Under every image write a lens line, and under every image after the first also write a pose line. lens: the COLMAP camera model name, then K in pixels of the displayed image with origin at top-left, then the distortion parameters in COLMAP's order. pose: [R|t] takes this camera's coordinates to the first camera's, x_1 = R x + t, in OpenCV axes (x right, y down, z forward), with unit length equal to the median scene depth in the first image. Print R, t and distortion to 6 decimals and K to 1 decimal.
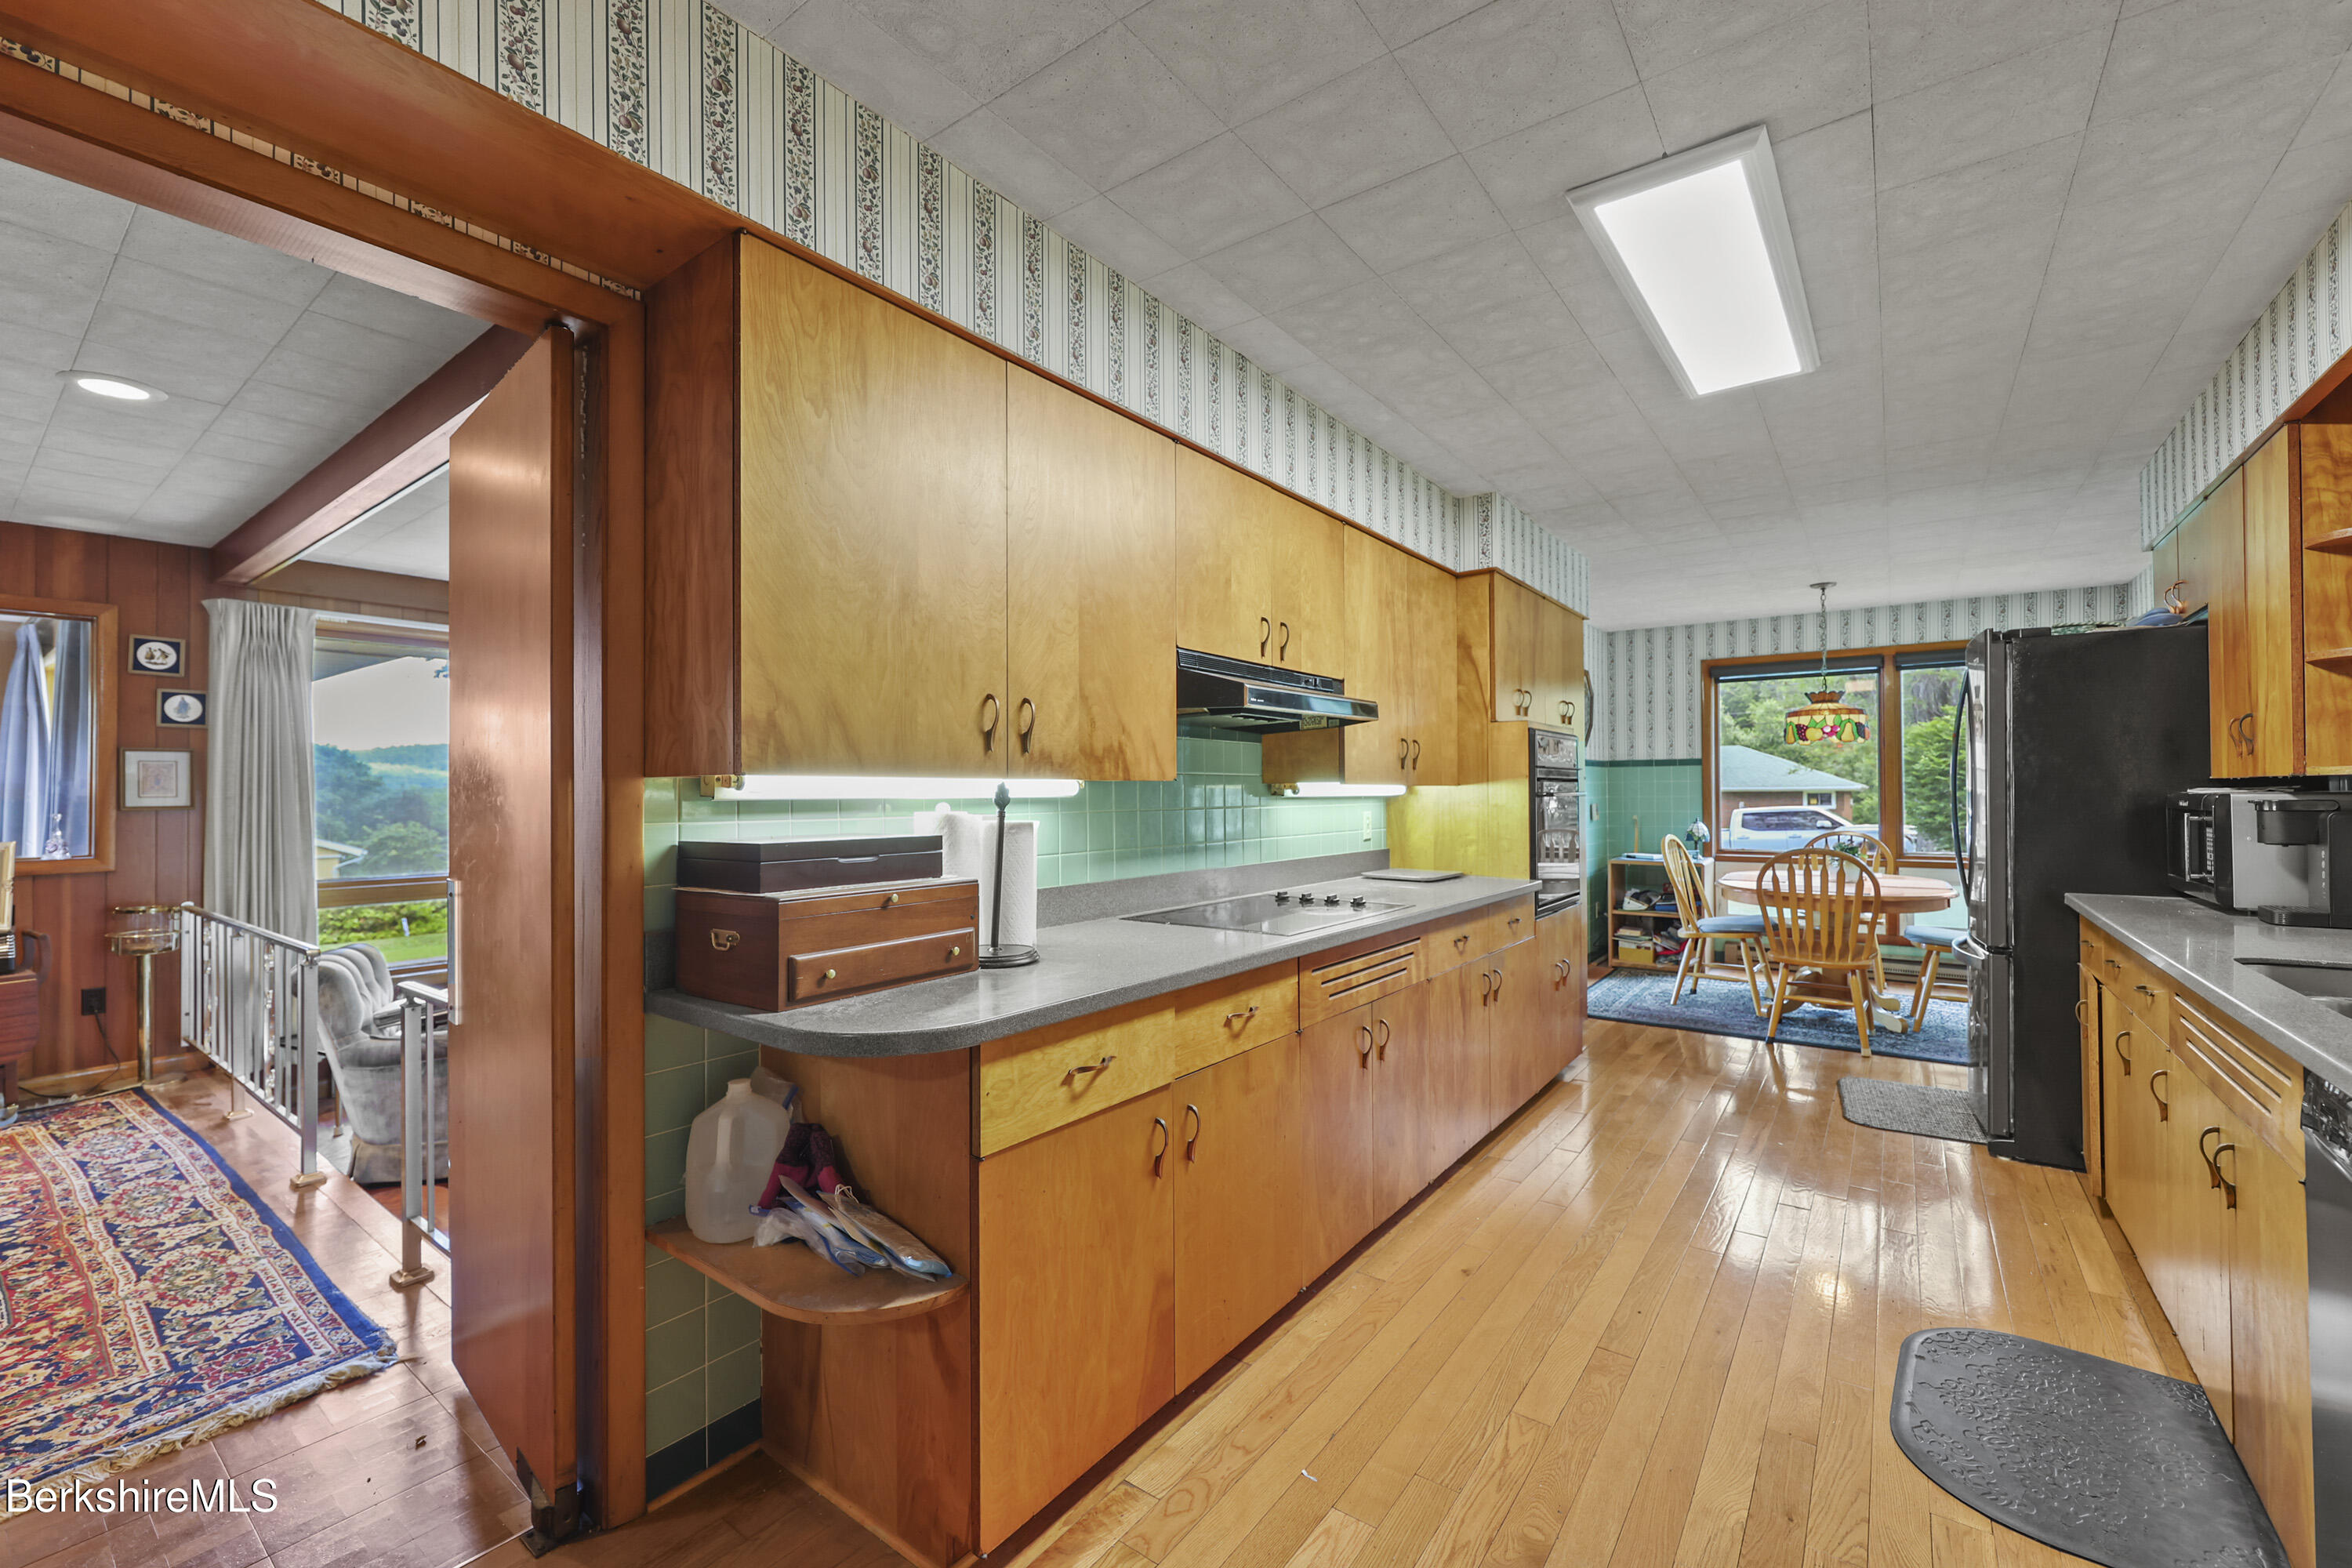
lens RADIAL K [[960.1, 0, 1187.4], [0, 960.1, 782.1], [0, 0, 1]] dist [-0.001658, 0.000042]
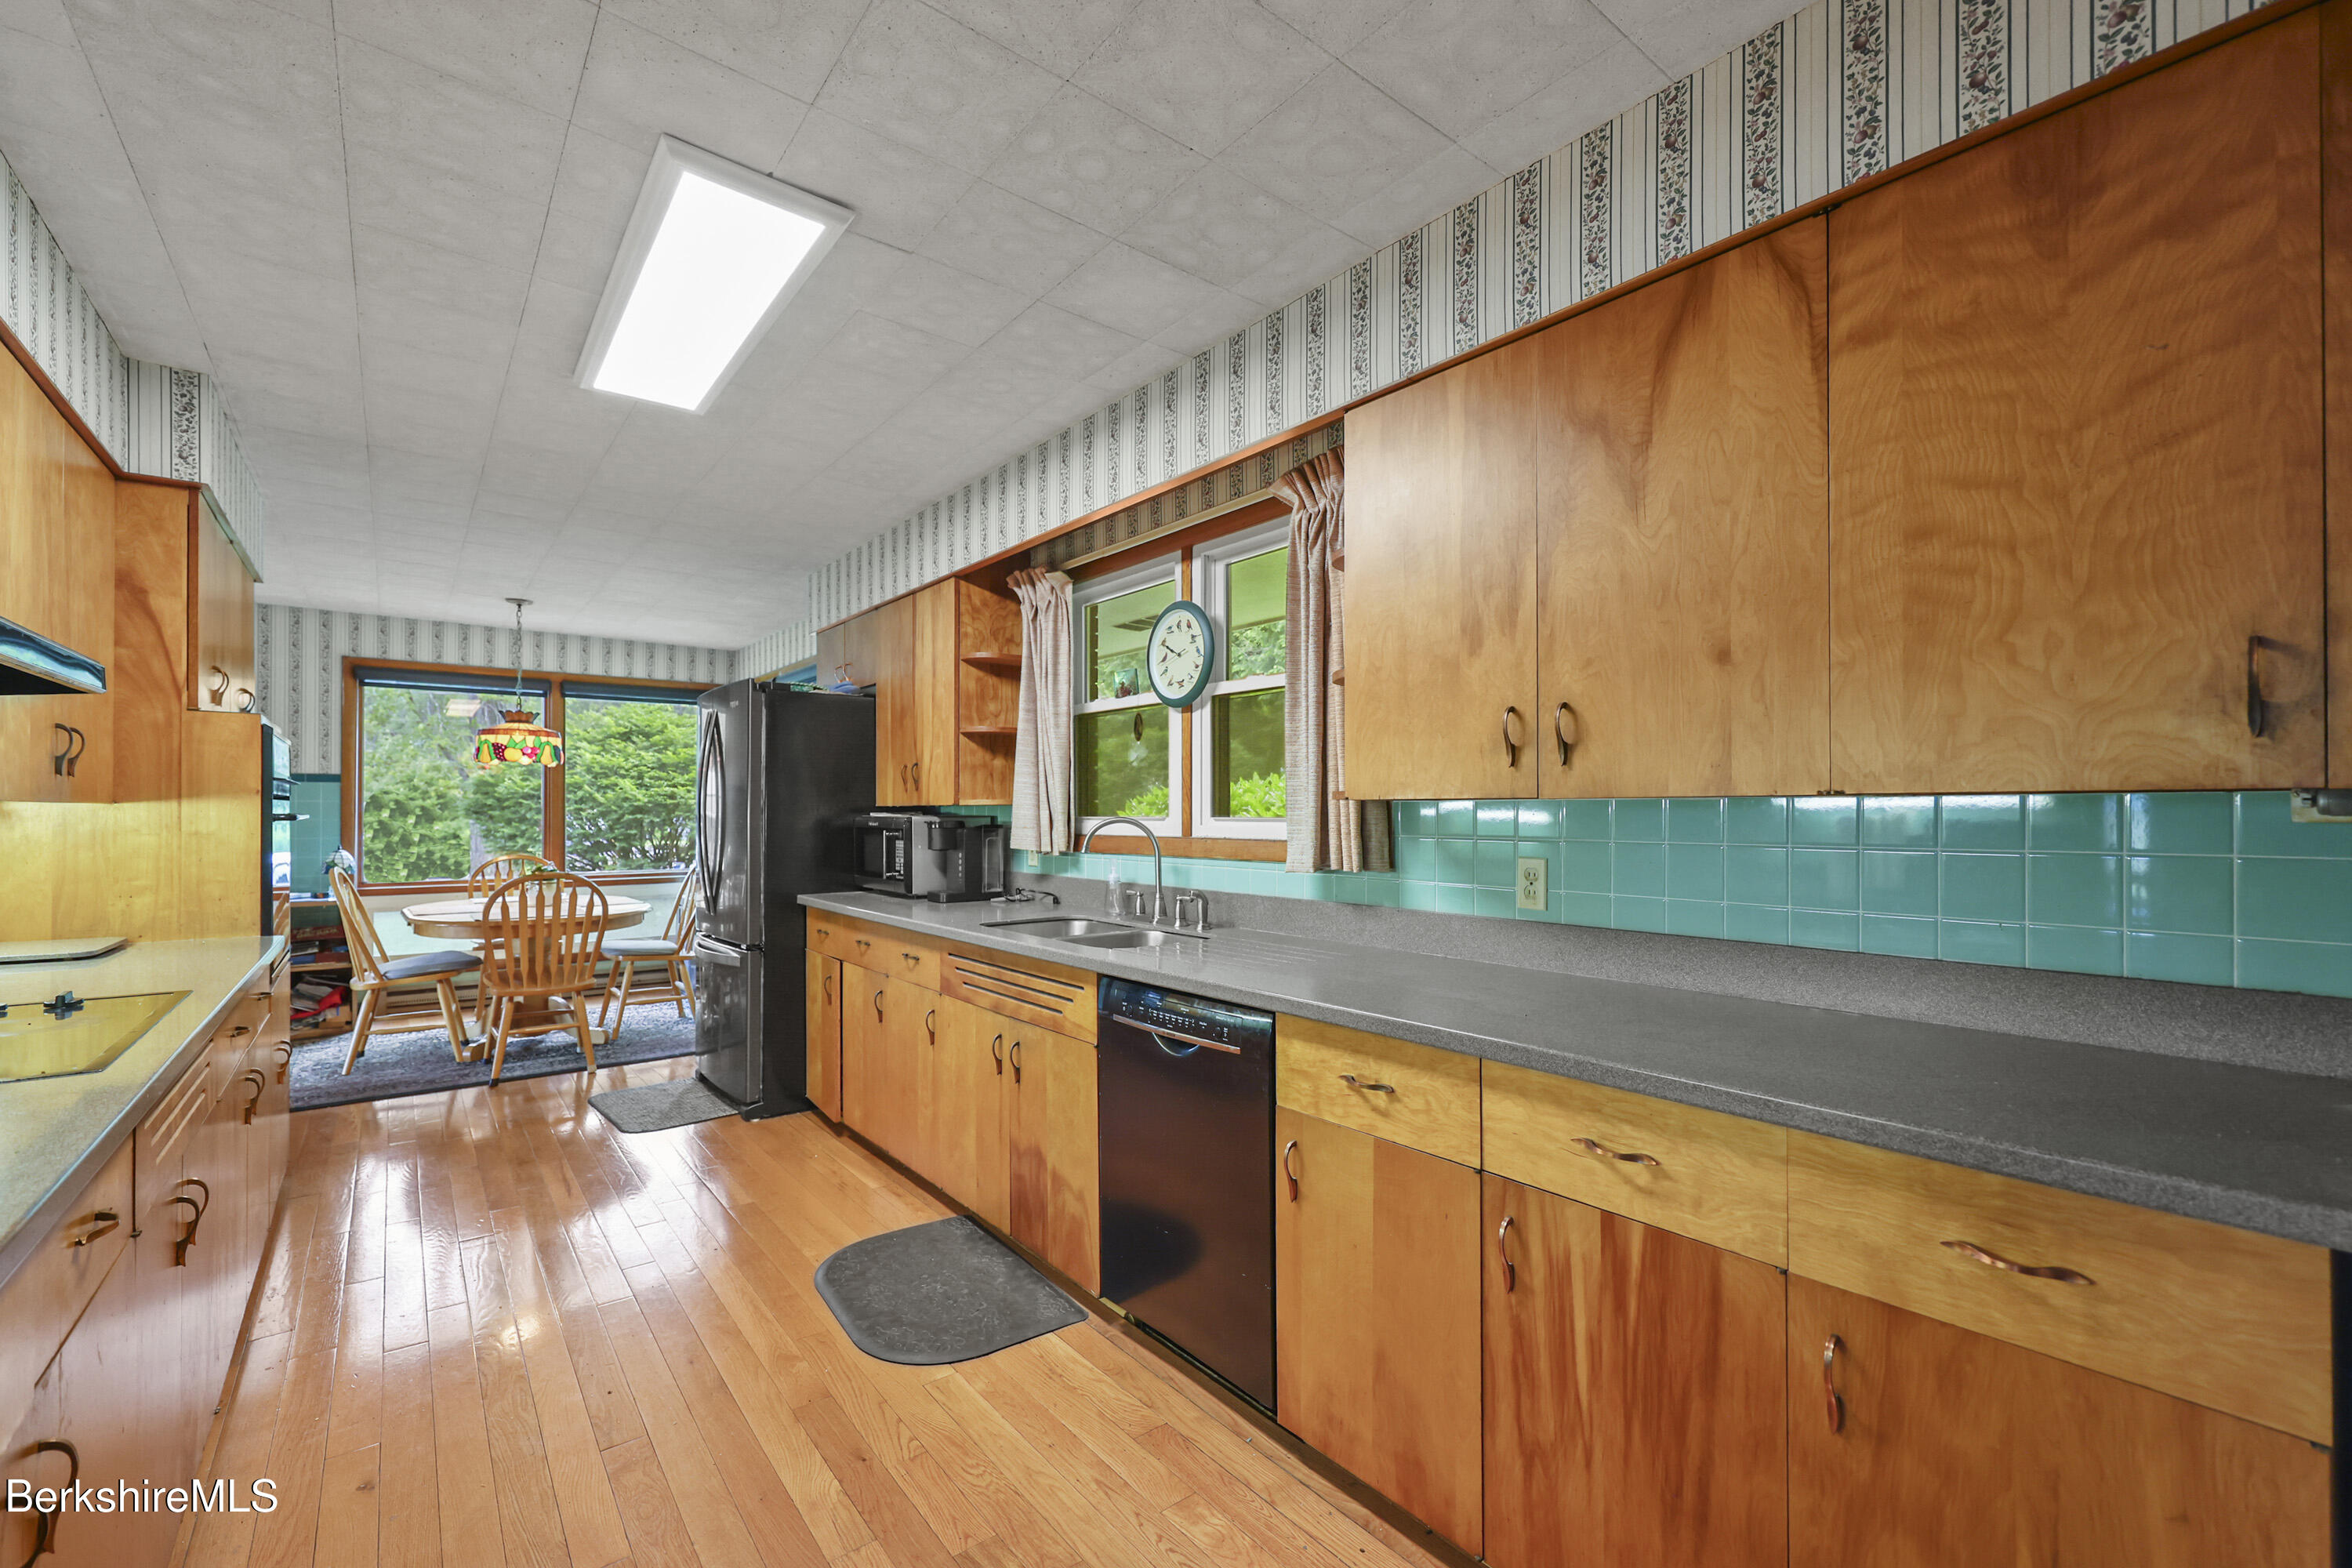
lens RADIAL K [[969.1, 0, 1182.8], [0, 969.1, 804.9], [0, 0, 1]] dist [0.000642, 0.000362]
pose [[0.259399, 0.012836, 0.965685, -0.242173], [-0.012583, 0.999872, -0.009911, 0.003193], [-0.965688, -0.009581, 0.259527, 0.219133]]
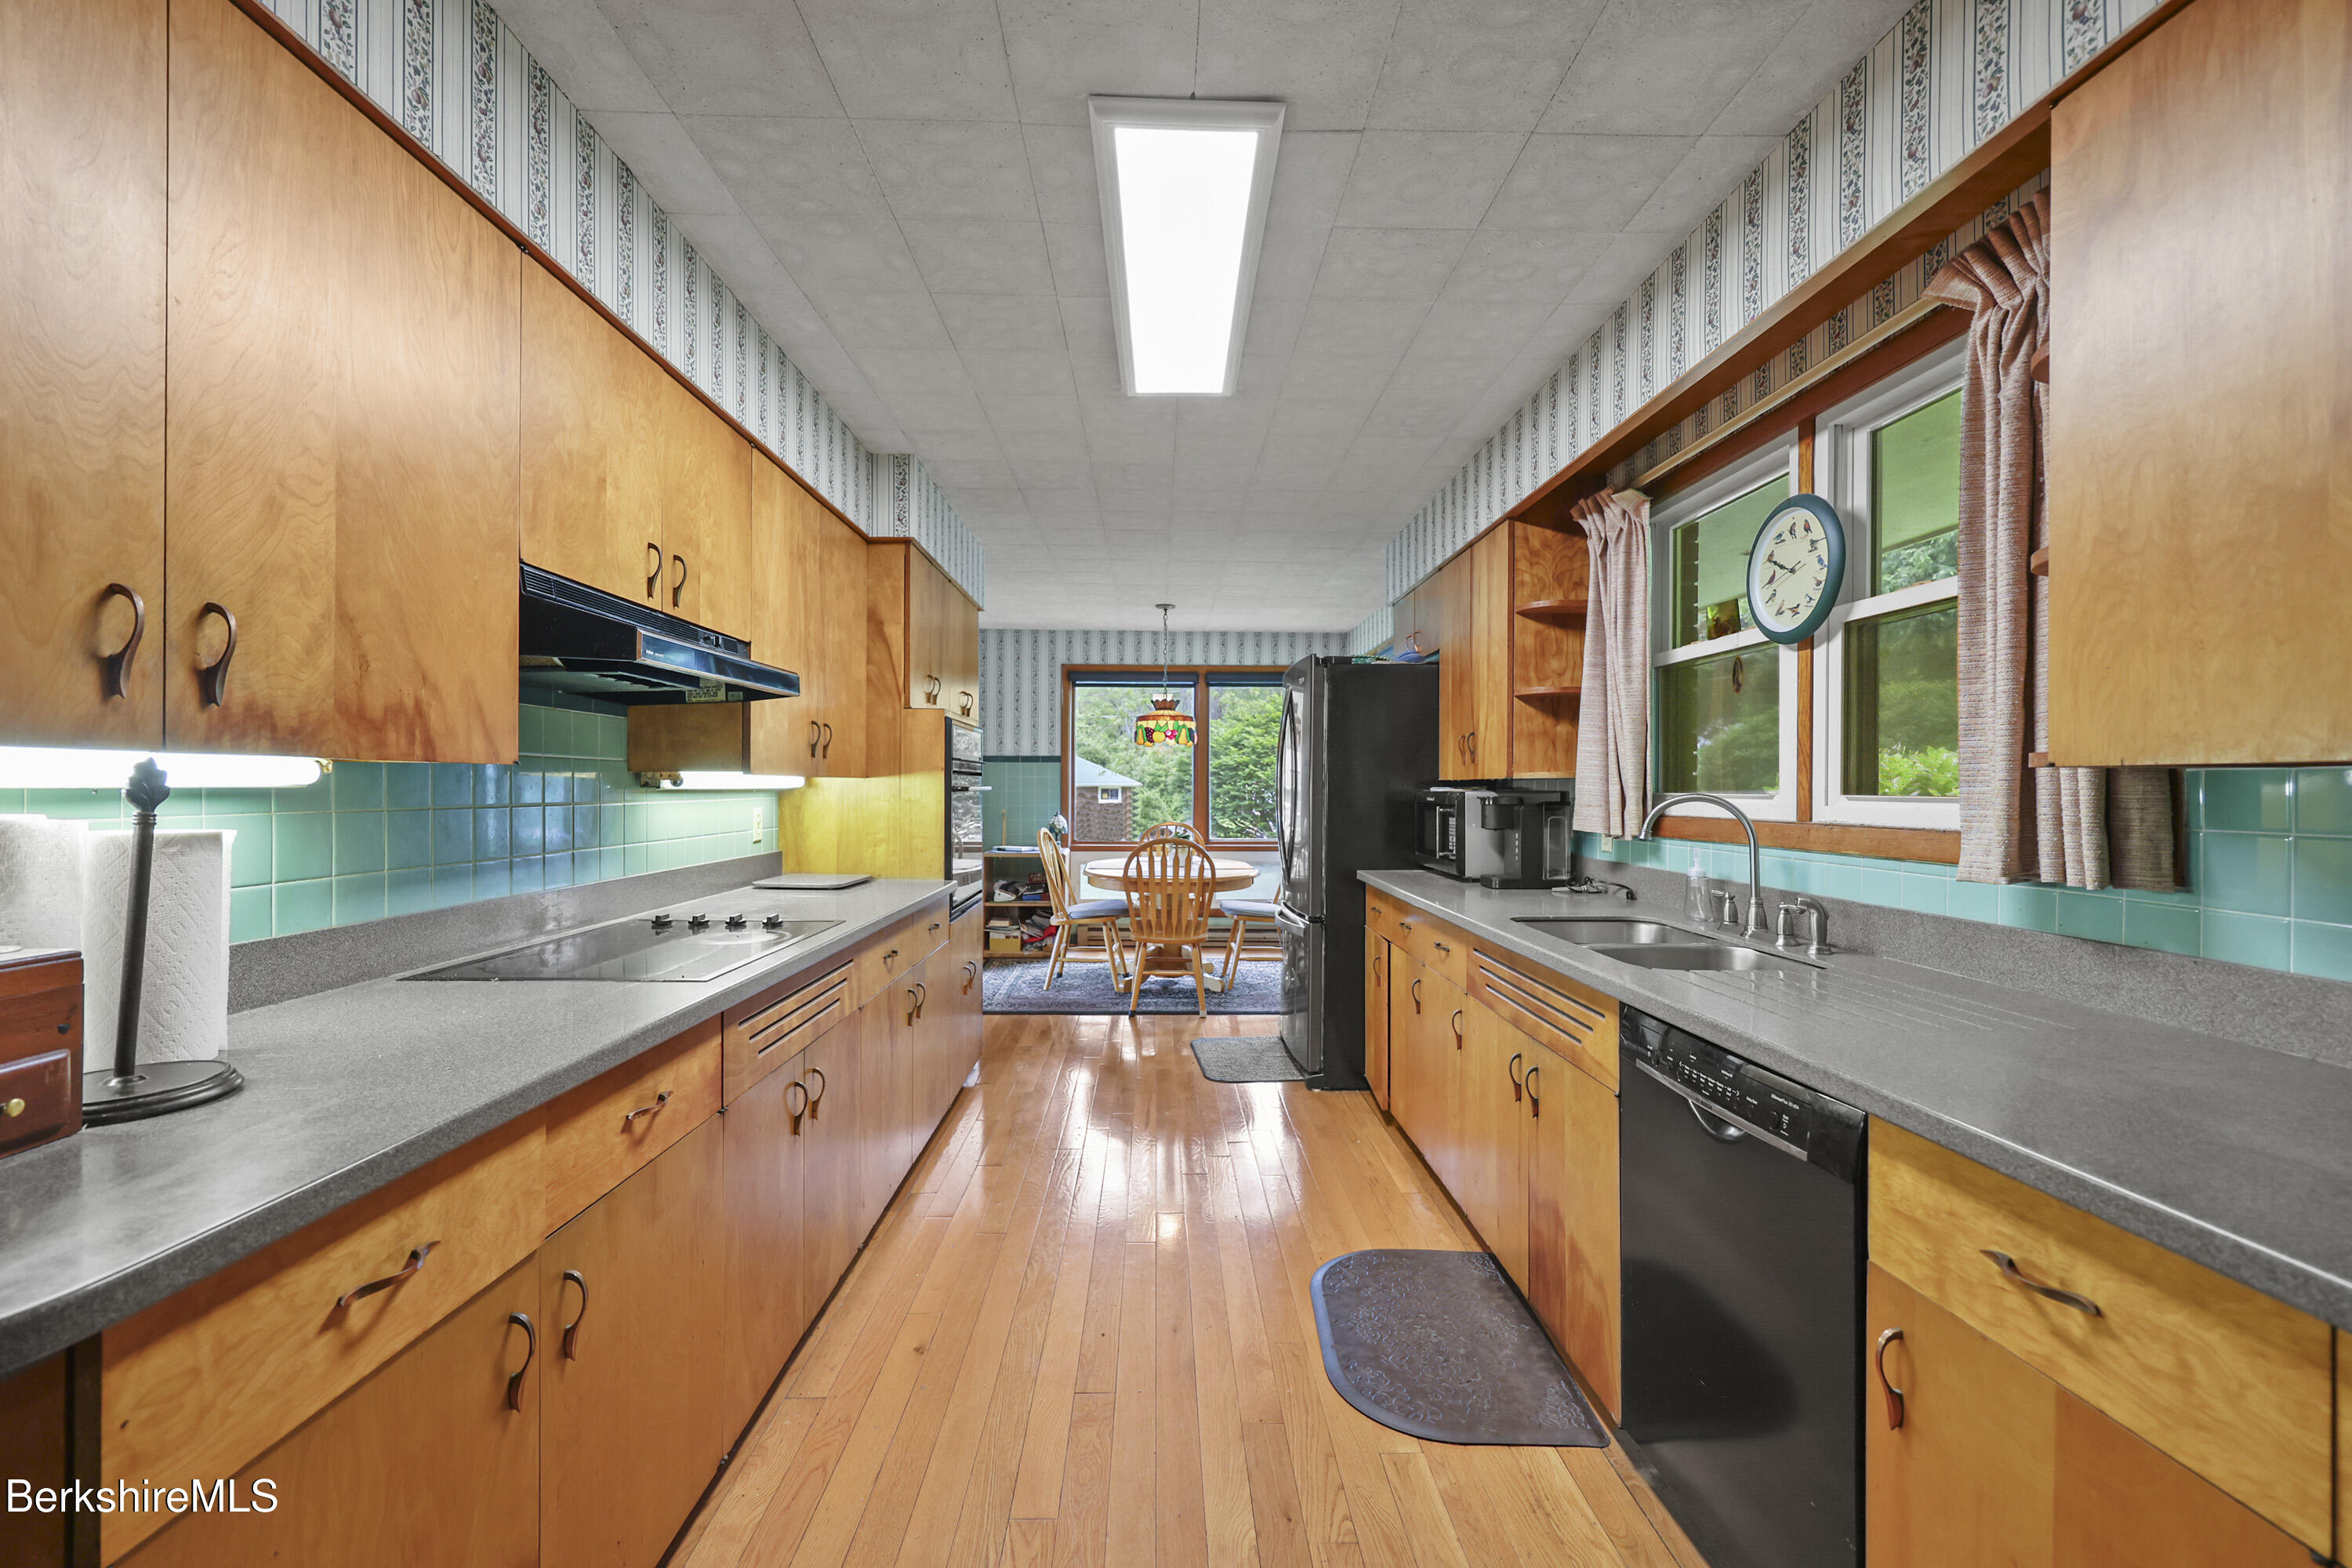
lens RADIAL K [[964.8, 0, 1174.9], [0, 964.8, 787.4], [0, 0, 1]] dist [-0.000264, -0.000142]
pose [[0.794756, 0.007890, 0.606878, -0.049814], [-0.015357, 0.999857, 0.007112, 0.002569], [-0.606735, -0.014973, 0.794763, 0.180730]]
